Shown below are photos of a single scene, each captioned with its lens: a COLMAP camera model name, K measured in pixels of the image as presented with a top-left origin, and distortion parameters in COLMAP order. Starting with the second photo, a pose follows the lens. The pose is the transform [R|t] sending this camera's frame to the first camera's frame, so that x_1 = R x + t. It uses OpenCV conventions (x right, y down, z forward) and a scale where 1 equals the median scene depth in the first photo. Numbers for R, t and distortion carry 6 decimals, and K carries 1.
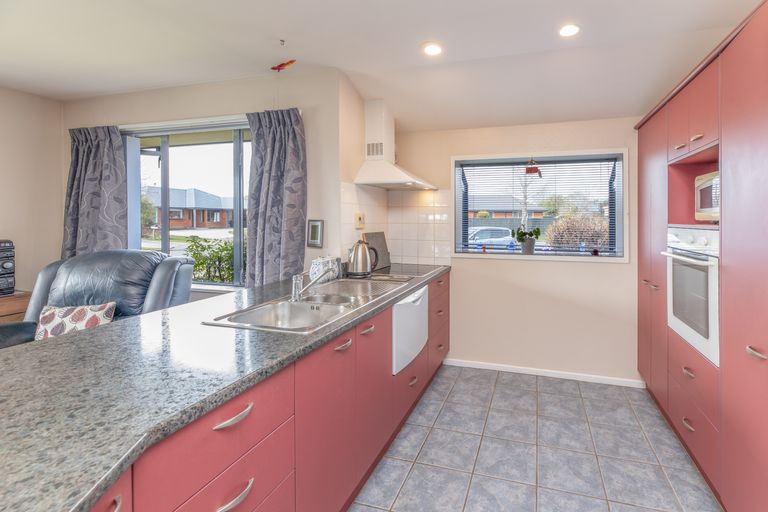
lens RADIAL K [[347.8, 0, 383.0], [0, 347.8, 219.2], [0, 0, 1]] dist [0.000293, -0.000003]
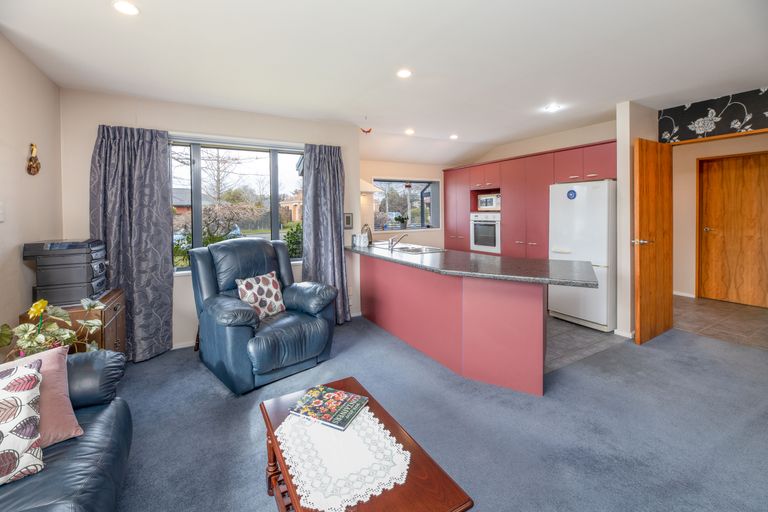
lens RADIAL K [[347.8, 0, 383.0], [0, 347.8, 219.2], [0, 0, 1]] dist [0.000293, -0.000003]
pose [[0.686386, -0.029946, 0.726621, -1.220774], [0.014958, 0.999522, 0.027063, -0.010978], [-0.727084, -0.007707, 0.686505, -0.273656]]
